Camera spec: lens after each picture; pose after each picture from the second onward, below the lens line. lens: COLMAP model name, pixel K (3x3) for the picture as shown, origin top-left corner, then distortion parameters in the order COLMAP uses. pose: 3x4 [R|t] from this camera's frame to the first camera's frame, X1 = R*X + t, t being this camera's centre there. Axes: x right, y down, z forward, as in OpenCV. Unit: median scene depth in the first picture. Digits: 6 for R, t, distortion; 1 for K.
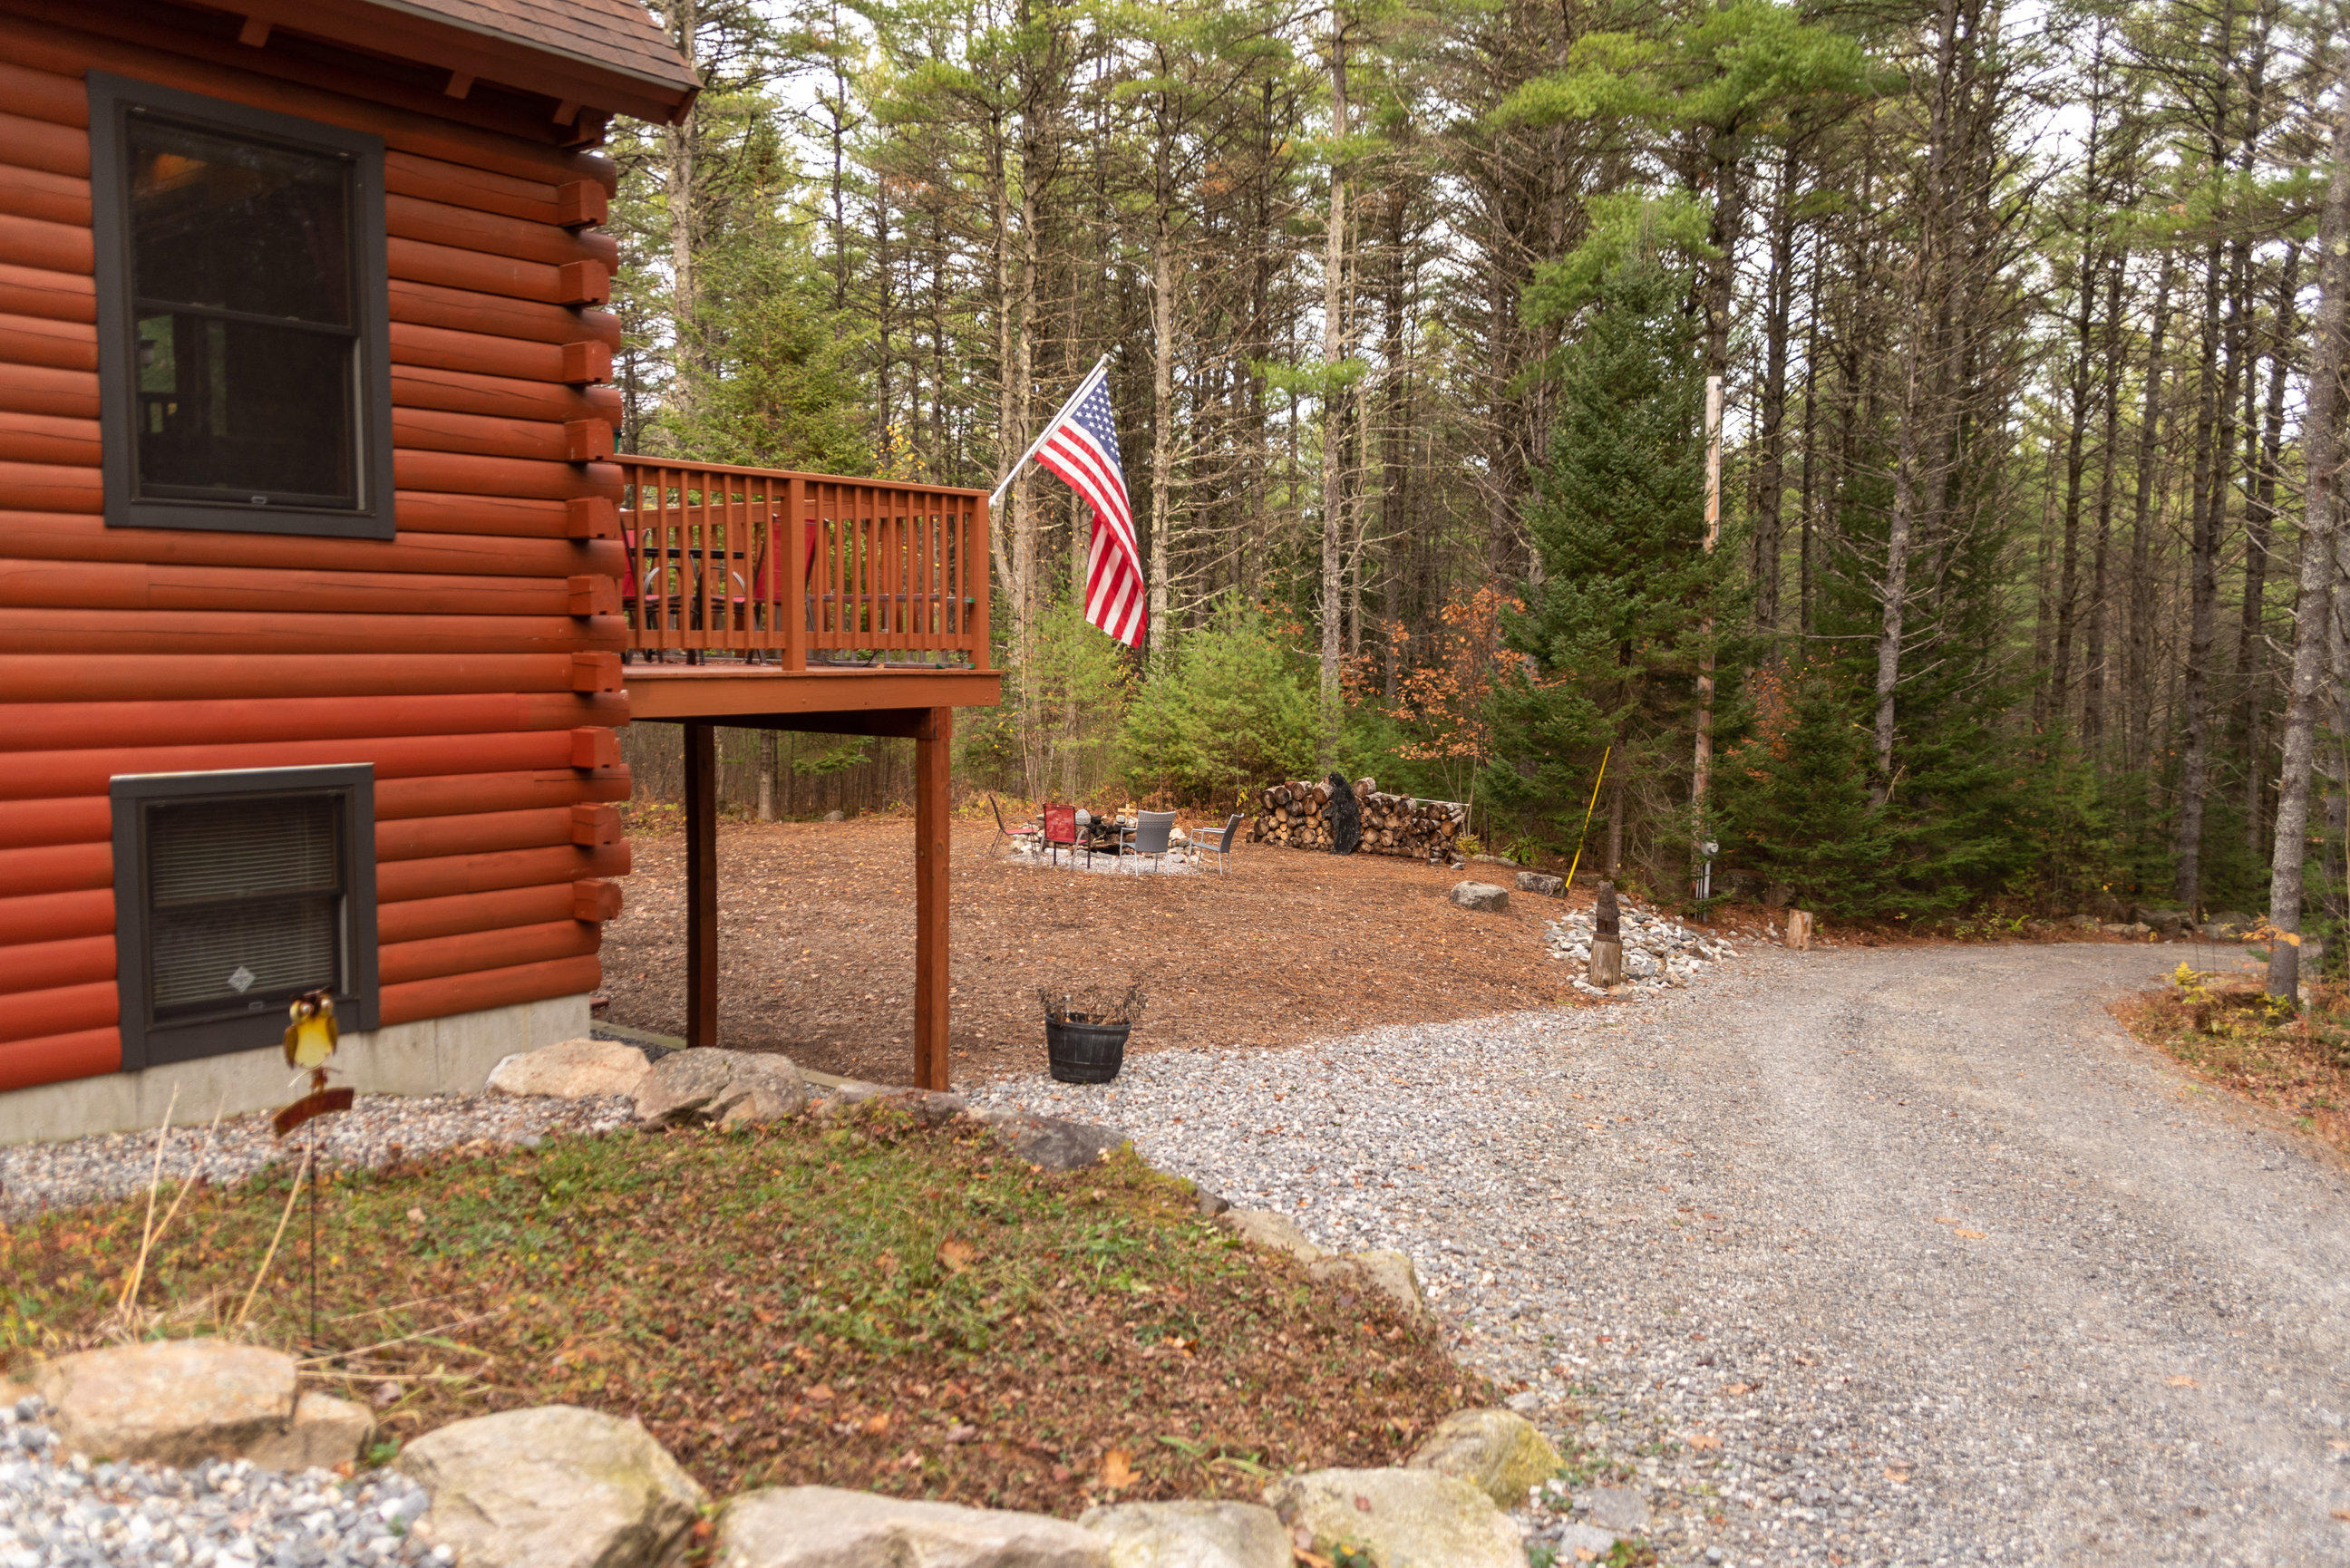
lens RADIAL K [[1823.2, 0, 1172.5], [0, 1823.2, 796.2], [0, 0, 1]] dist [-0.011750, 0.008041]
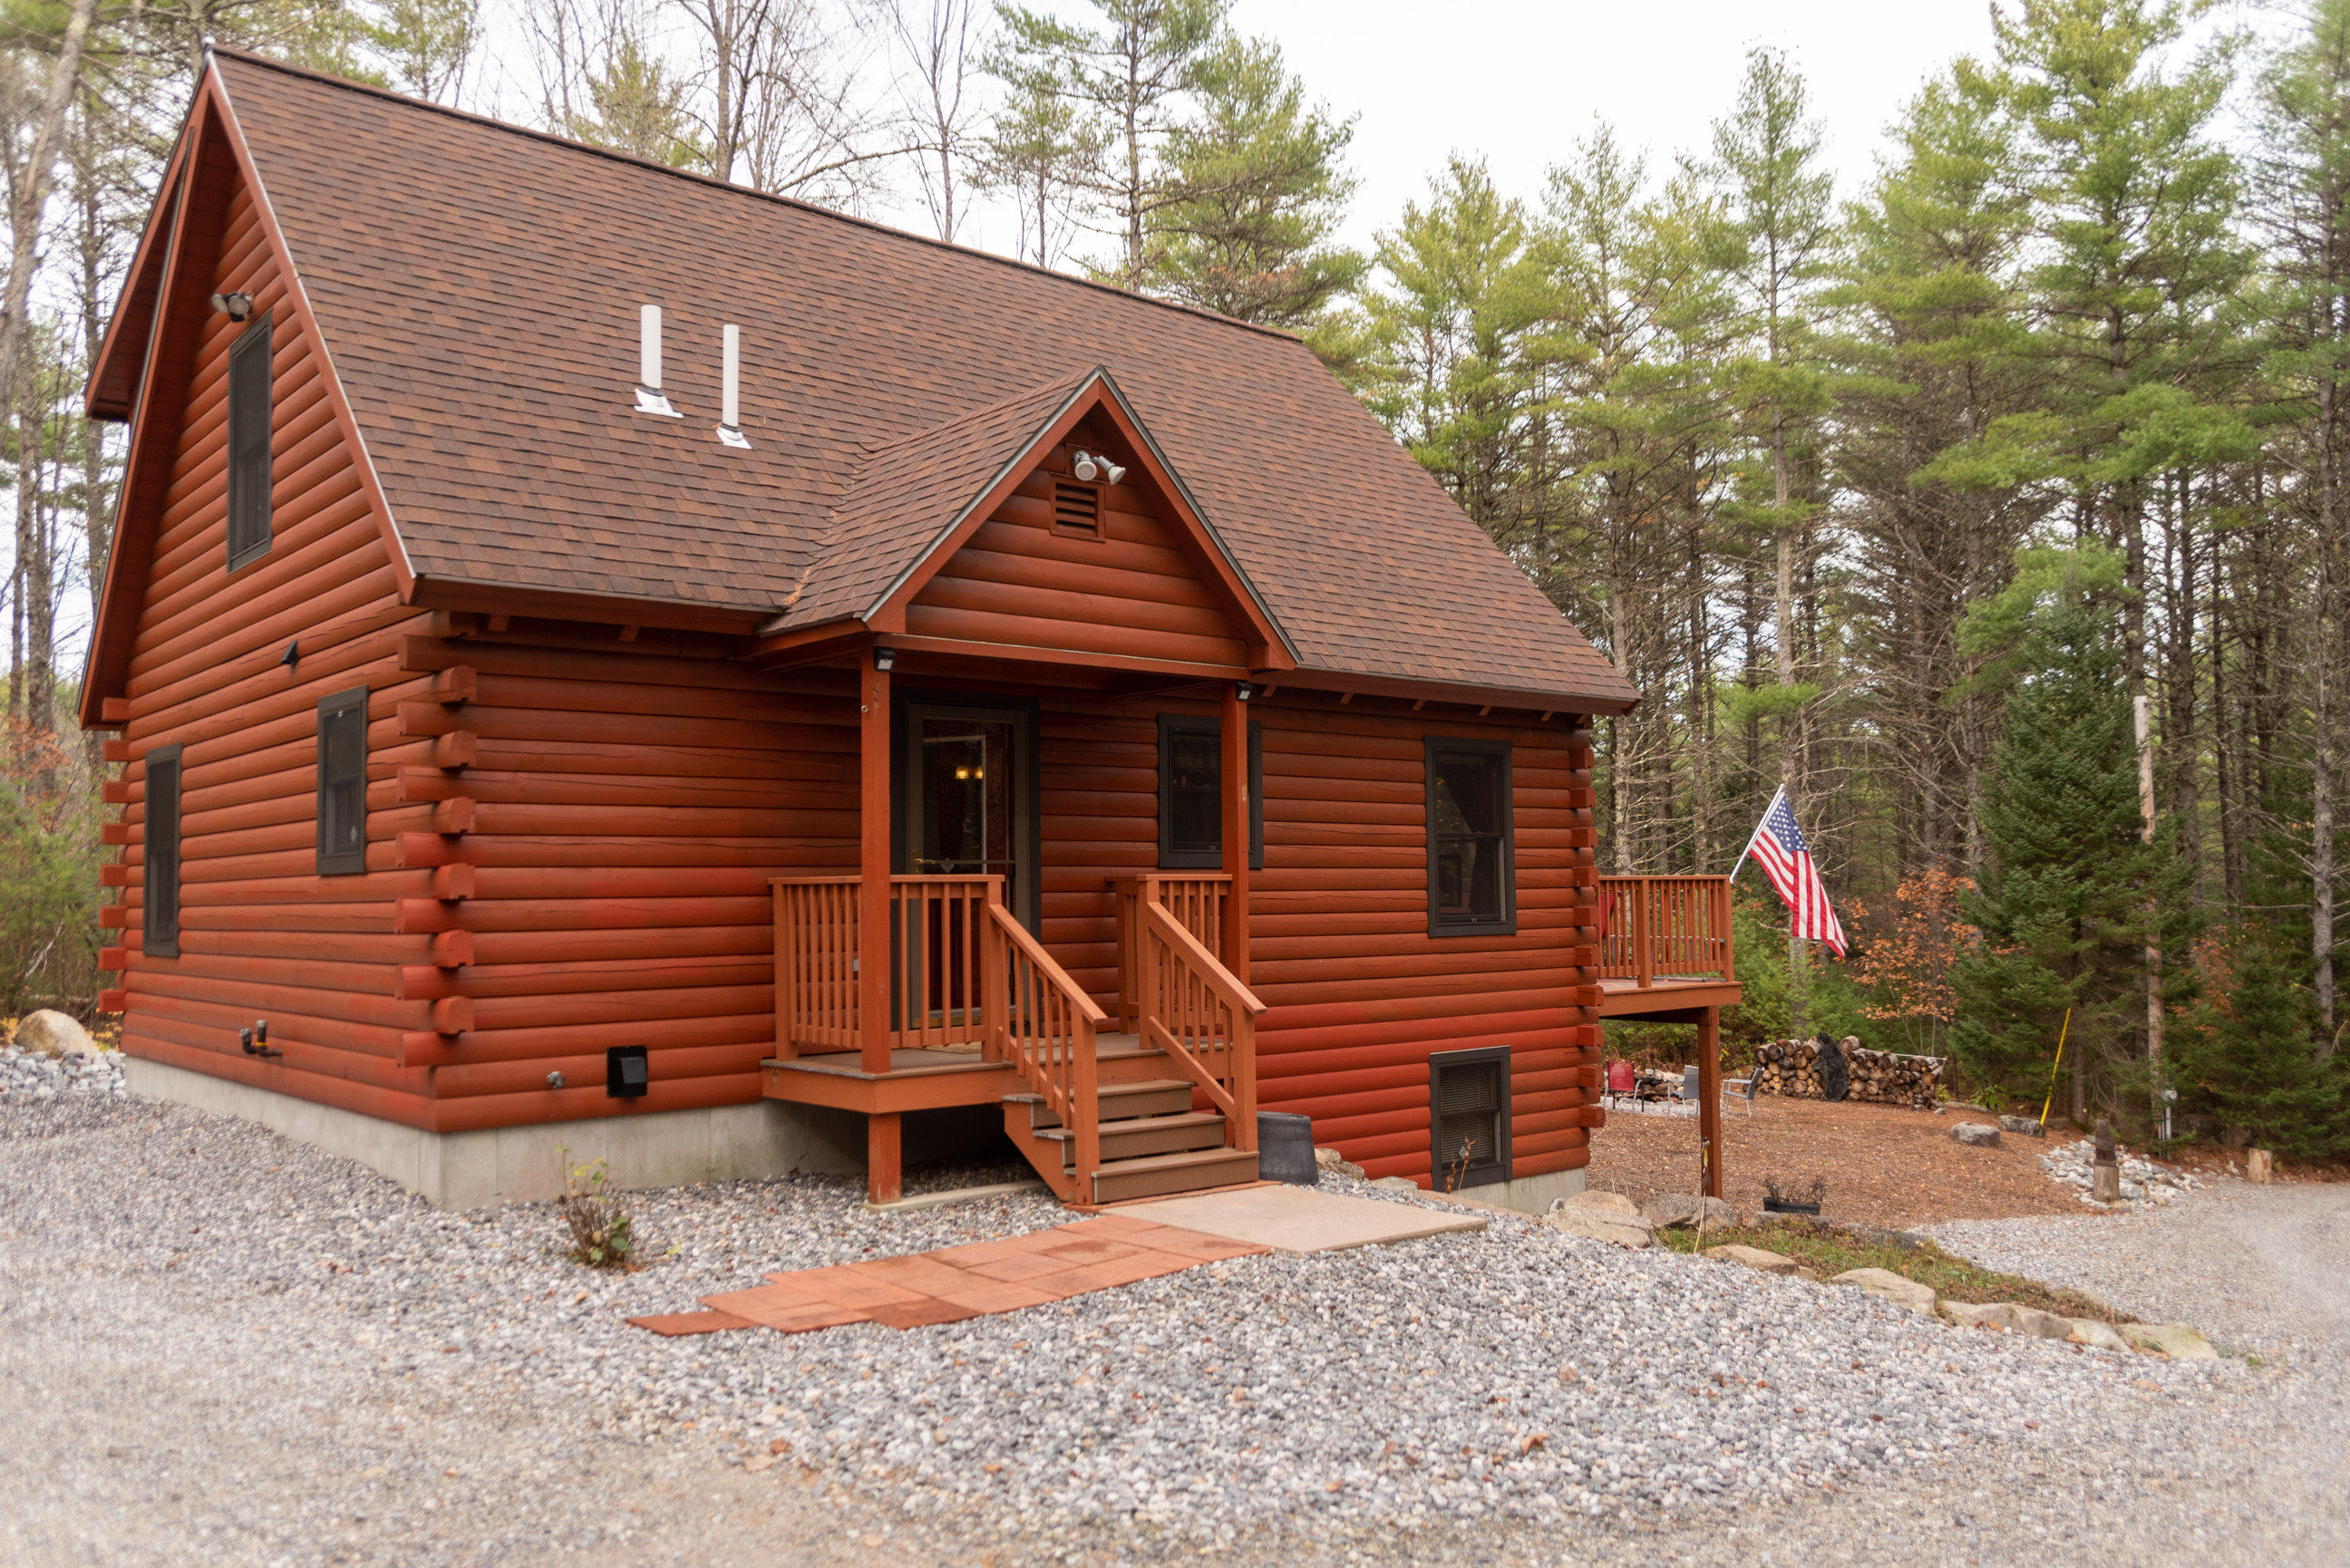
lens RADIAL K [[1824.0, 0, 1148.9], [0, 1824.0, 792.7], [0, 0, 1]] dist [-0.003651, -0.009634]
pose [[0.980557, -0.033587, -0.193339, -0.109293], [0.006255, 0.990092, -0.140279, -0.003670], [0.196135, 0.136342, 0.971052, -0.273443]]
